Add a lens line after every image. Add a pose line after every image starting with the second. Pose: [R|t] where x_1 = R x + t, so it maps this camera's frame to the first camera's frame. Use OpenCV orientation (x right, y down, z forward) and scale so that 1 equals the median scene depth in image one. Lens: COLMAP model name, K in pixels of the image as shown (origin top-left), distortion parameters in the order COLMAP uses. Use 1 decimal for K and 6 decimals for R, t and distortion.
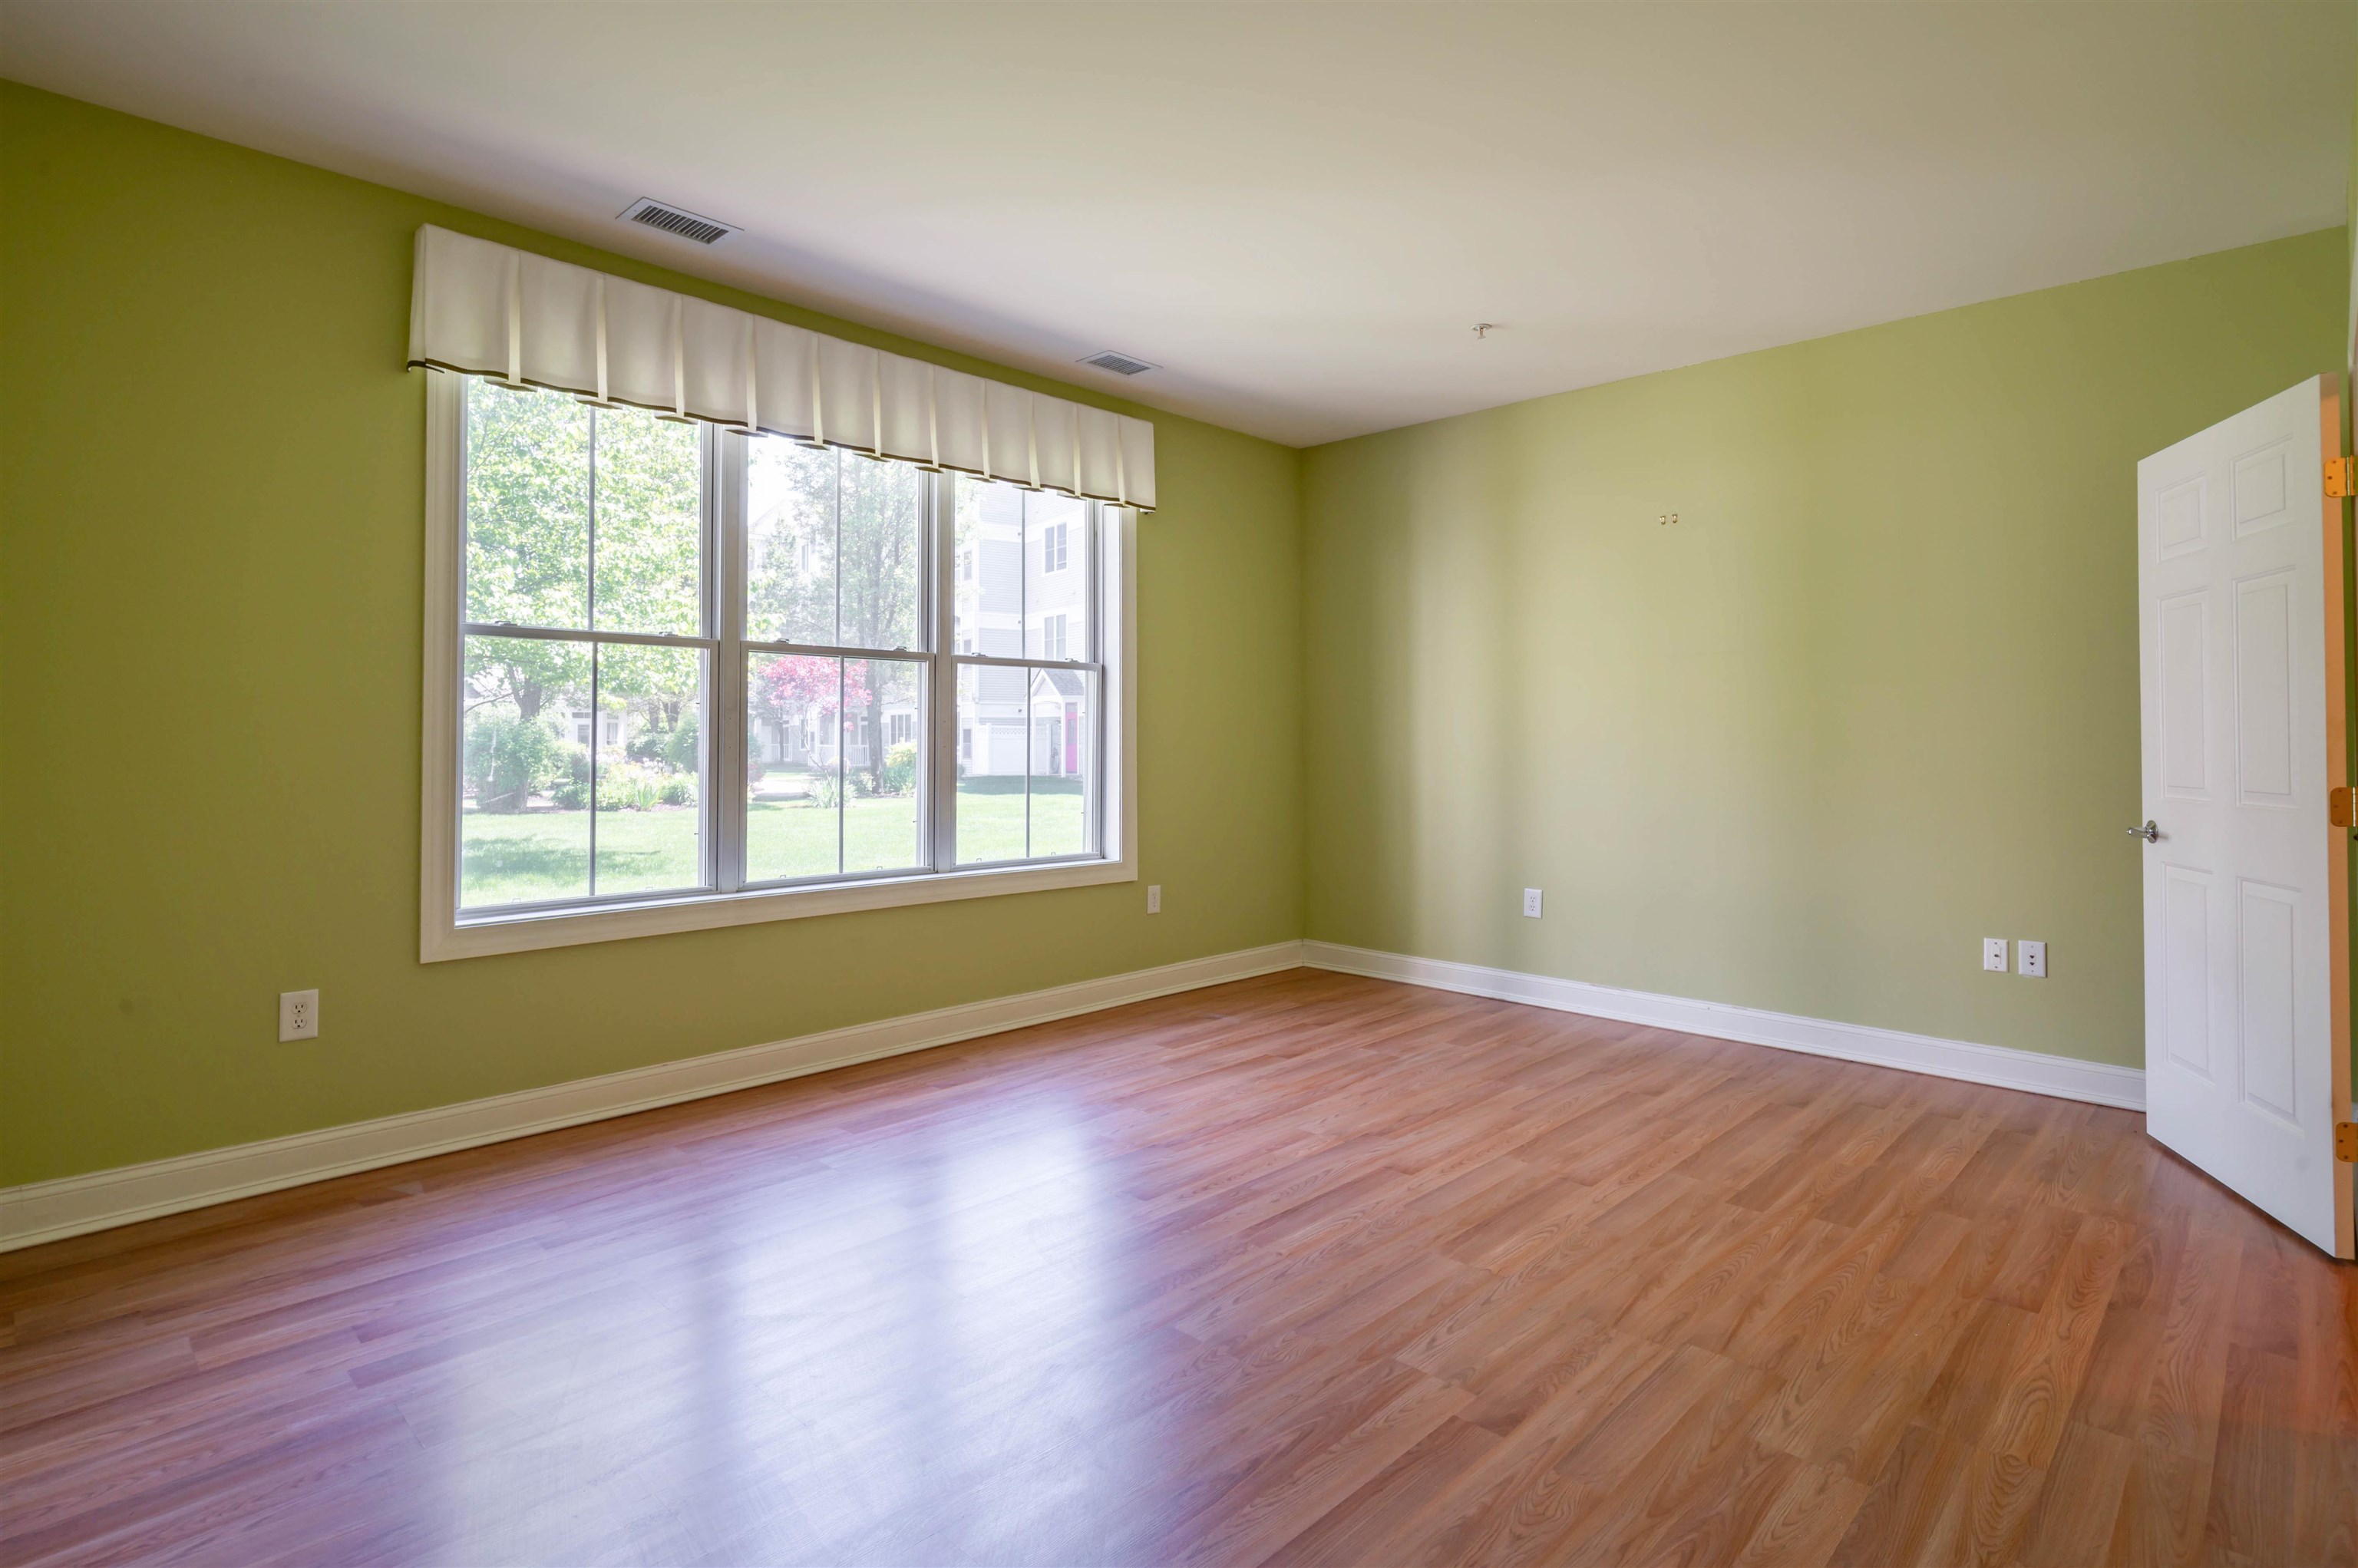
lens RADIAL K [[1137.4, 0, 1174.2], [0, 1137.4, 722.1], [0, 0, 1]] dist [-0.003983, 0.000577]
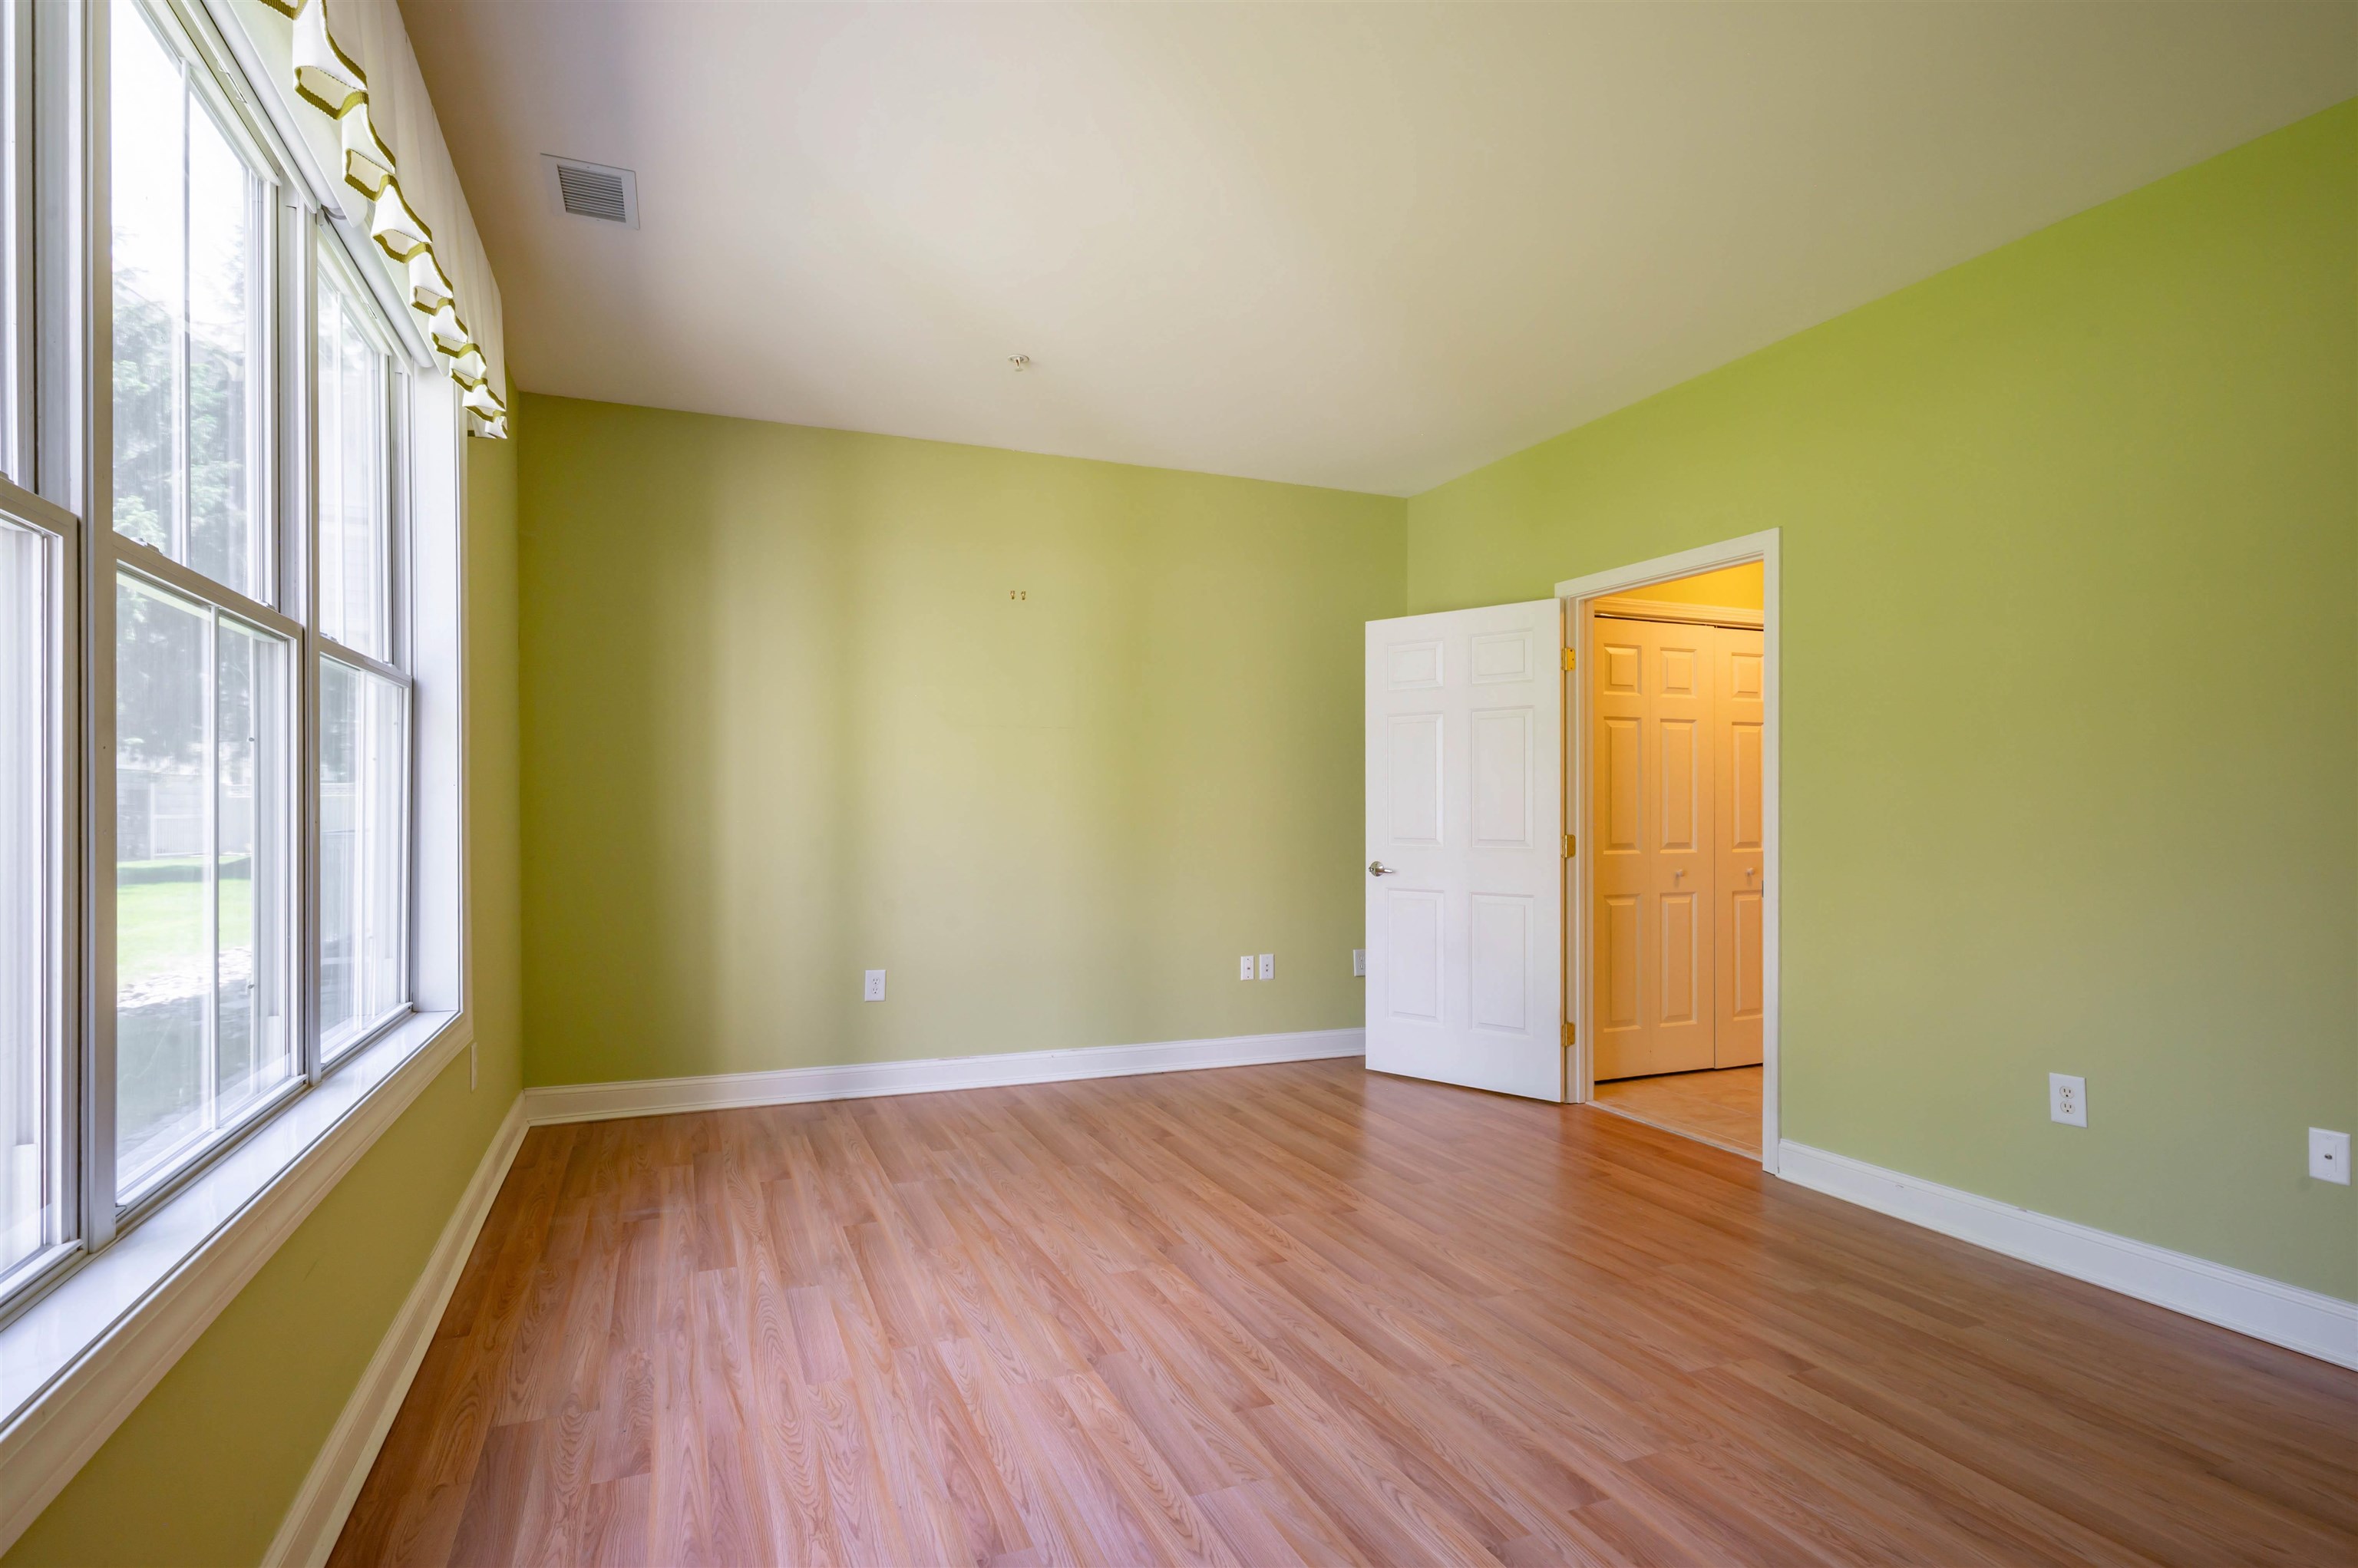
lens RADIAL K [[1127.7, 0, 1174.2], [0, 1127.7, 800.6], [0, 0, 1]] dist [0.004578, 0.000268]
pose [[0.426064, 0.006681, 0.904668, -0.625948], [-0.015735, 0.999876, 0.000027, 0.009971], [-0.904556, -0.014246, 0.426116, 0.615013]]
